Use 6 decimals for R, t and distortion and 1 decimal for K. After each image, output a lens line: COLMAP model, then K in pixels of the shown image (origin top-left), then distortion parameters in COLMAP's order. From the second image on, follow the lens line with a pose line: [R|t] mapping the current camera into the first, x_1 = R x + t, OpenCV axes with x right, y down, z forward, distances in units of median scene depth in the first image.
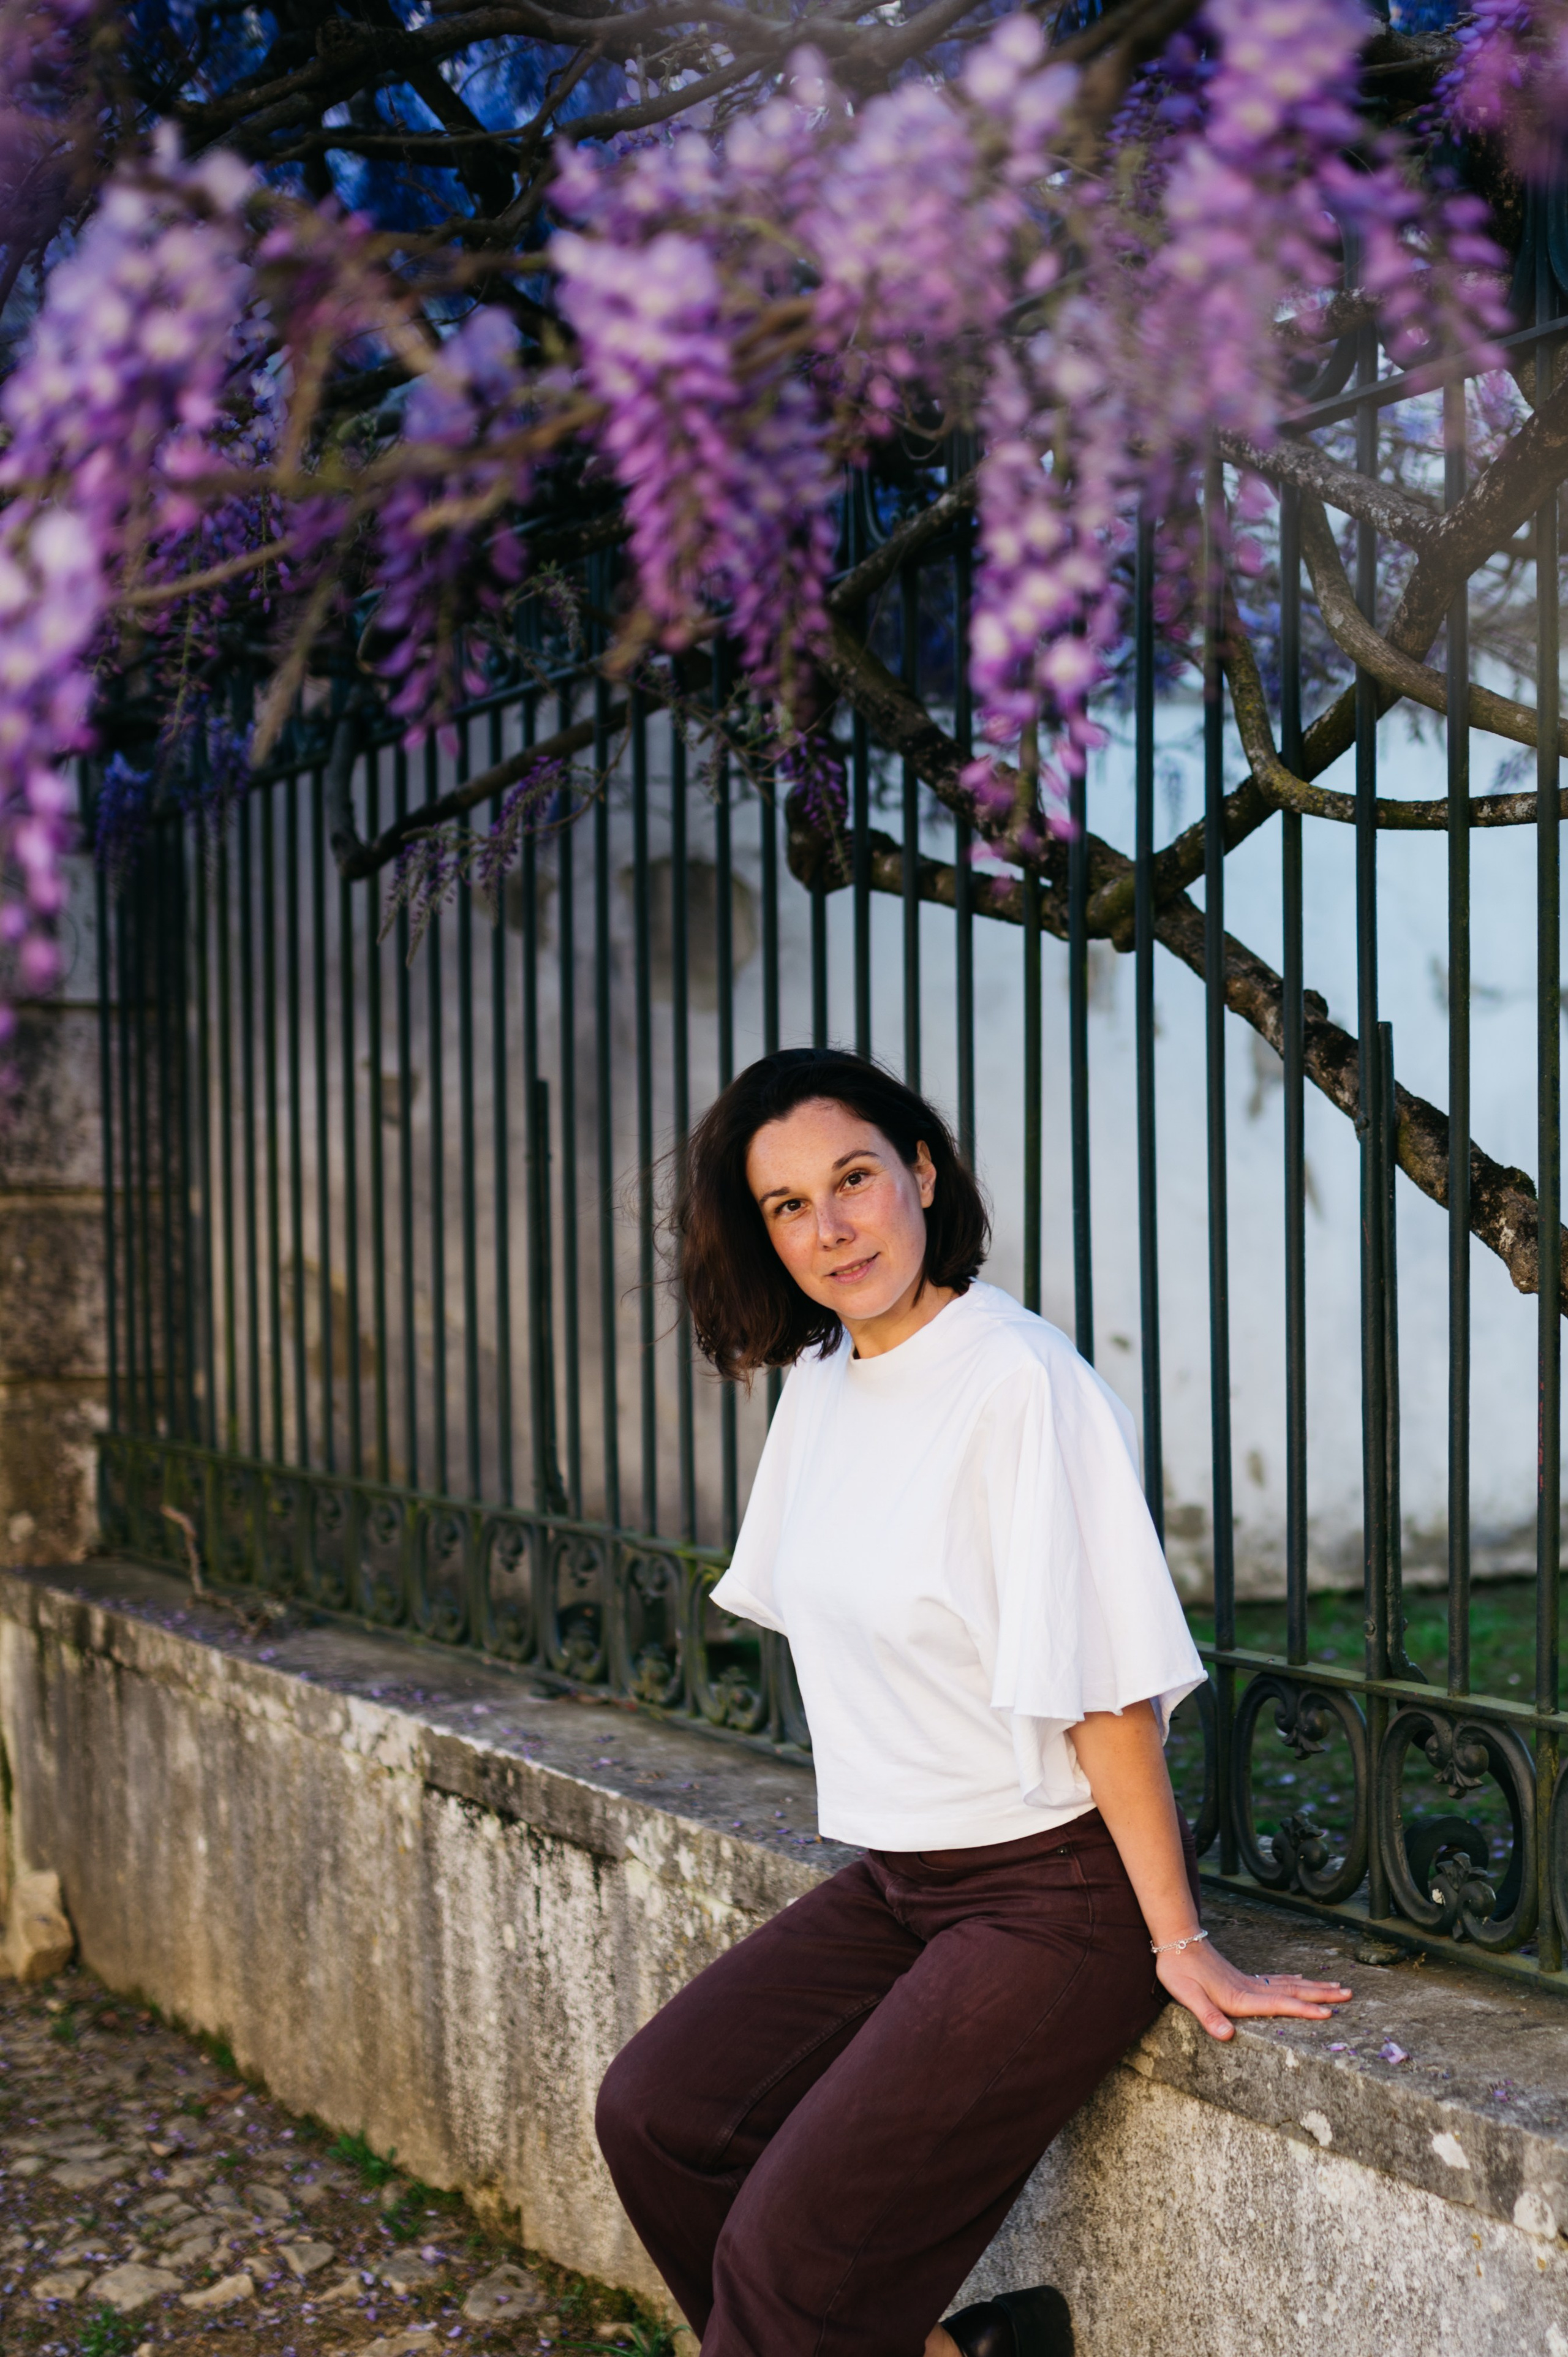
lens RADIAL K [[2328.0, 0, 784.6], [0, 2328.0, 1157.5], [0, 0, 1]] dist [-0.054928, 0.087653]
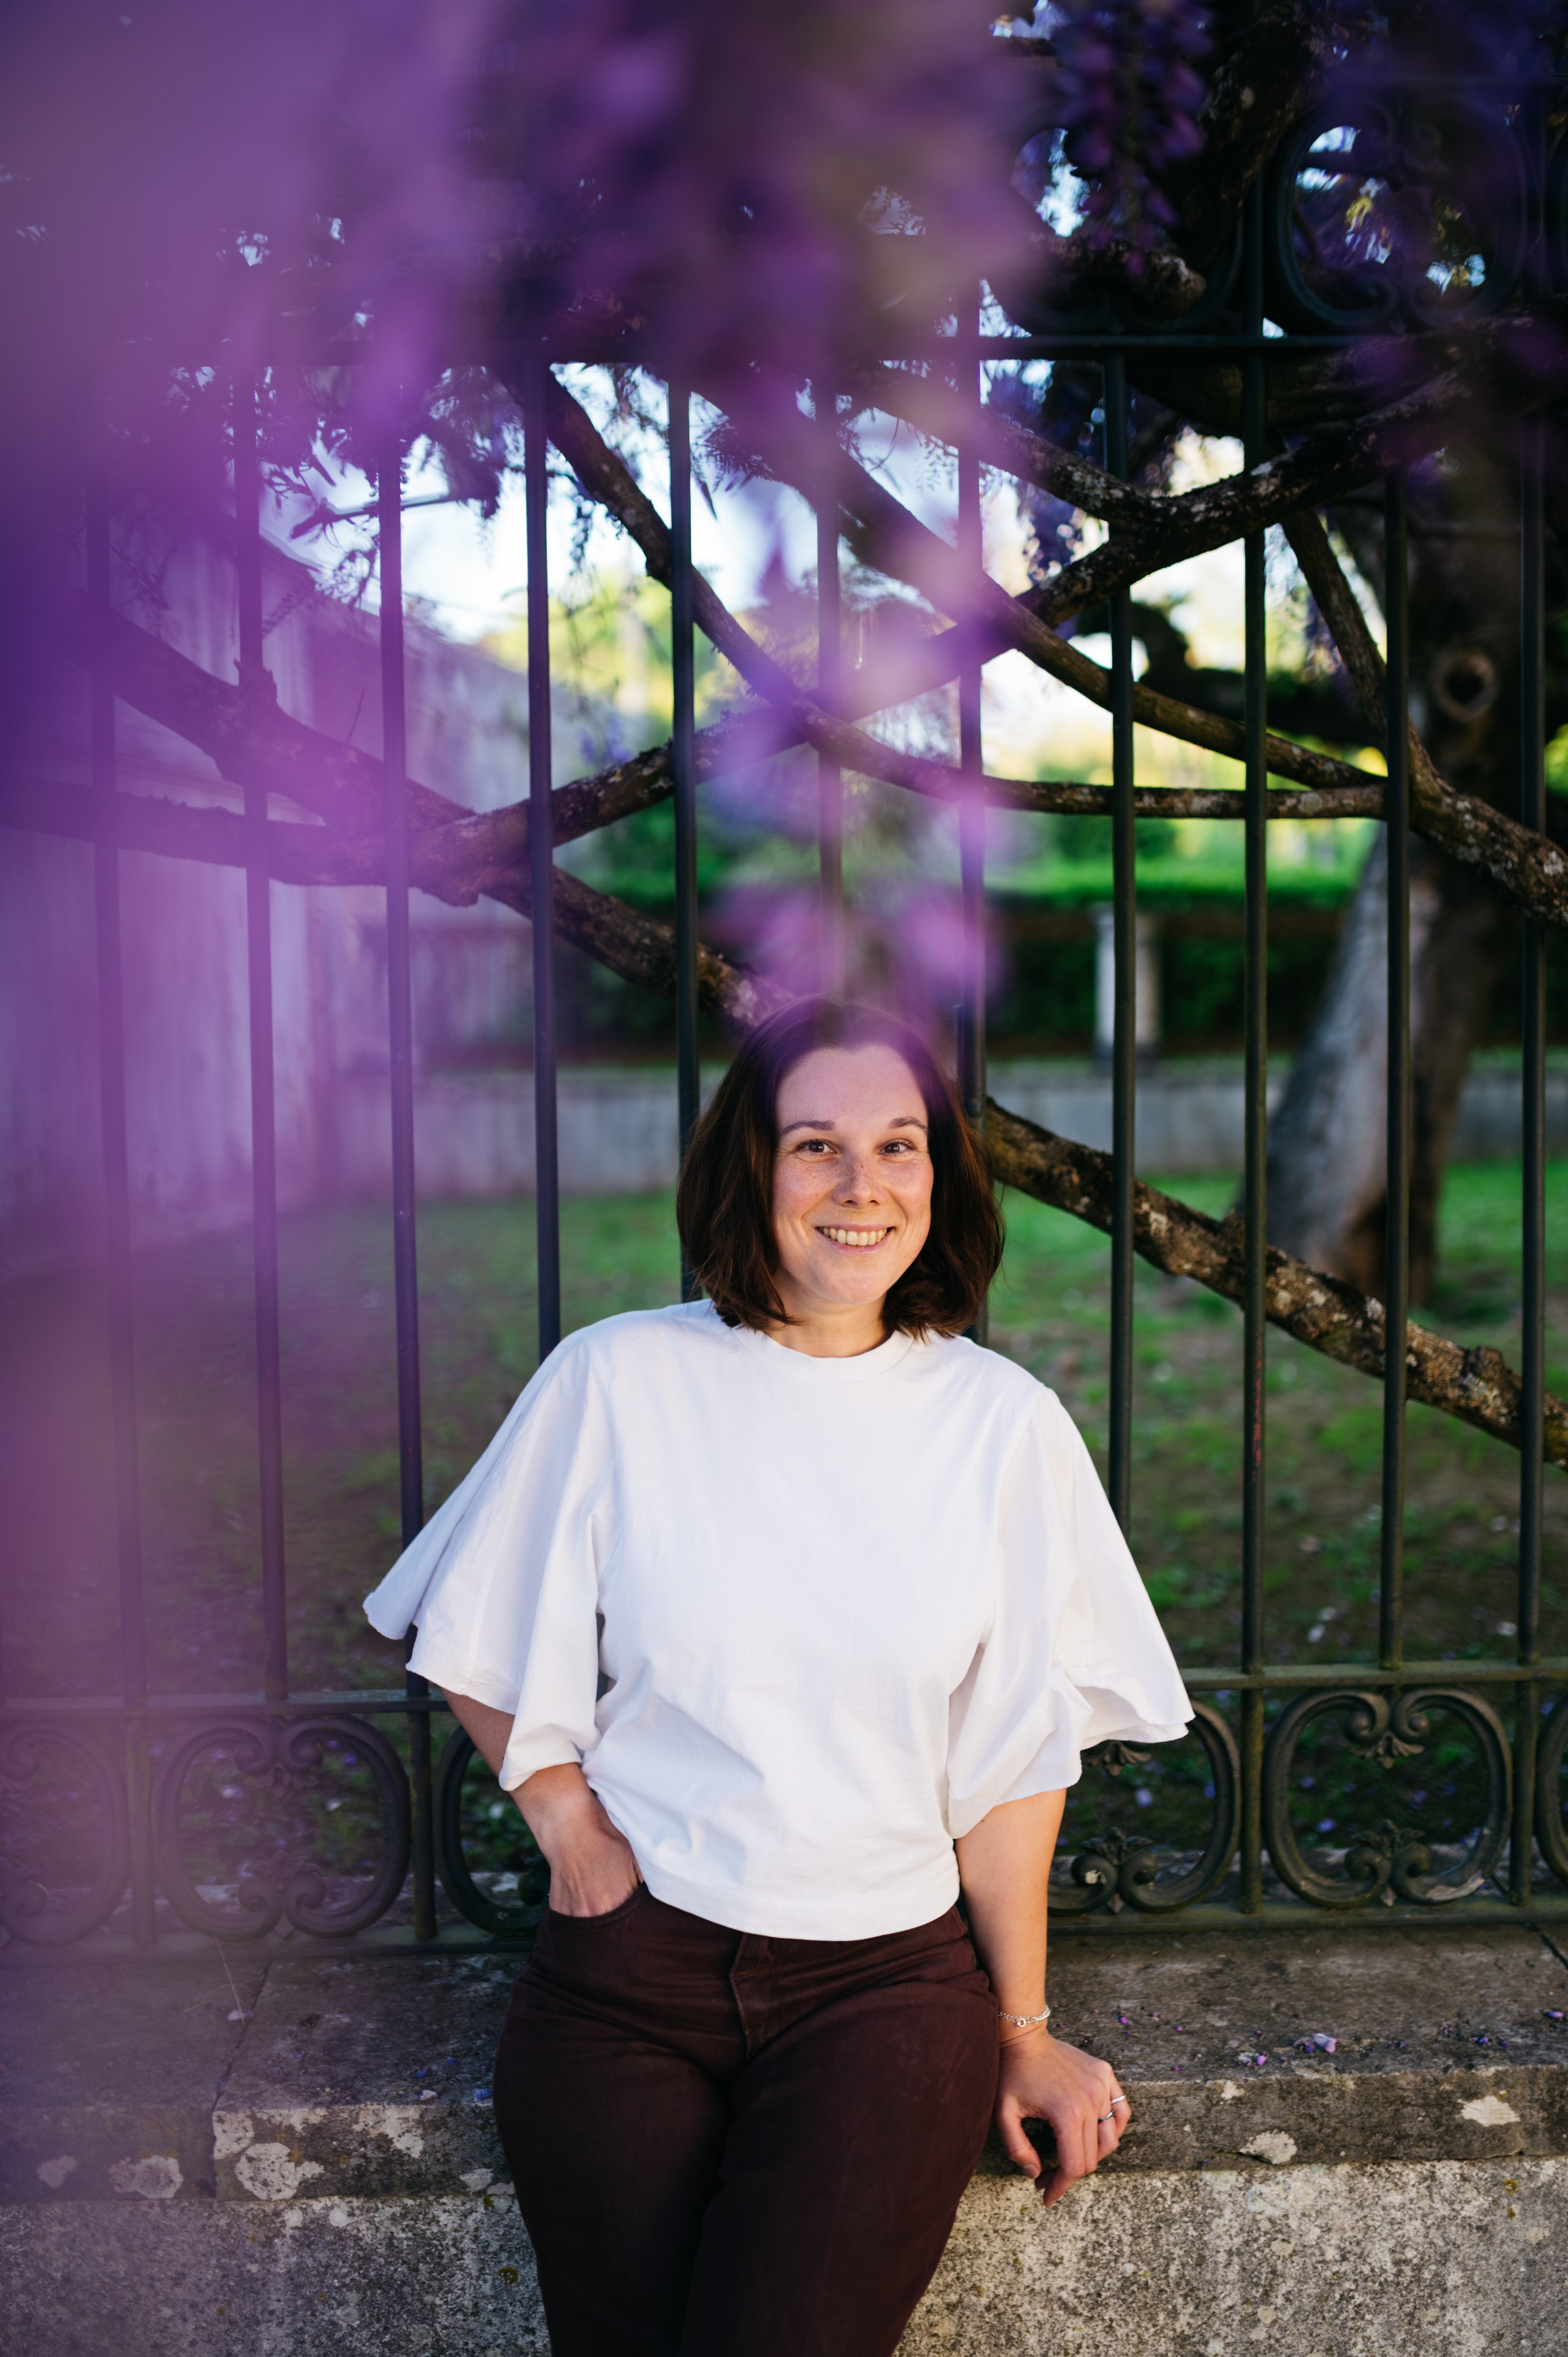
lens RADIAL K [[2328.0, 0, 784.6], [0, 2328.0, 1157.5], [0, 0, 1]] dist [-0.054928, 0.087653]
pose [[0.625220, -0.046139, 0.779083, -0.648250], [0.019237, 0.998859, 0.043716, -0.048404], [-0.780211, -0.012345, 0.625394, 0.553271]]
